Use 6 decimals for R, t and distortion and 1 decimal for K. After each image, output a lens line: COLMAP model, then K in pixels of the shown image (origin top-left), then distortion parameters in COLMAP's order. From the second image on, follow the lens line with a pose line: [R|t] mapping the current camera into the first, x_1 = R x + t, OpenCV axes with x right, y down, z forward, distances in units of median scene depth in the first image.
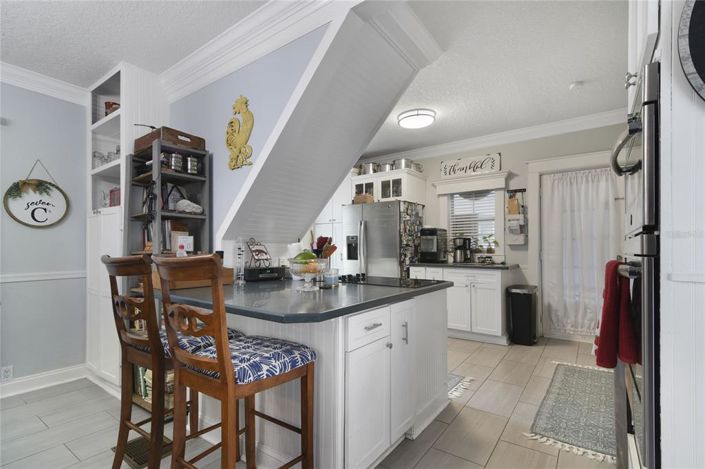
lens RADIAL K [[333.6, 0, 352.2], [0, 333.6, 243.1], [0, 0, 1]] dist [0.035034, -0.000083]
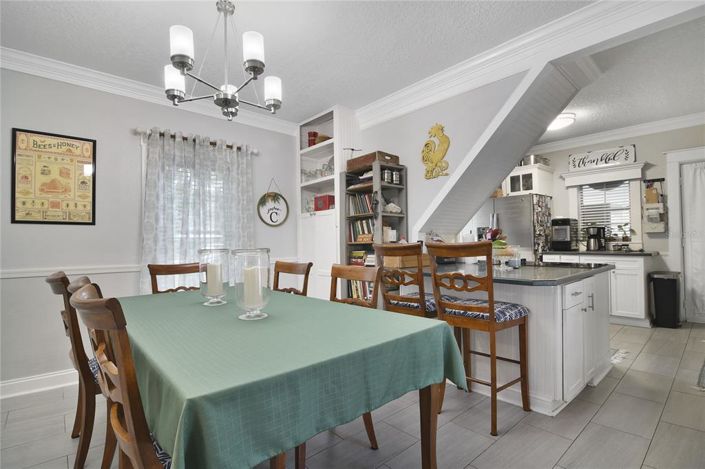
lens RADIAL K [[340.8, 0, 352.5], [0, 340.8, 234.5], [0, 0, 1]] dist [-0.001073, -0.007663]
pose [[0.978901, -0.016858, -0.203638, -0.214190], [0.016247, 0.999857, -0.004669, 0.000281], [0.203687, 0.001262, 0.979035, -0.211581]]
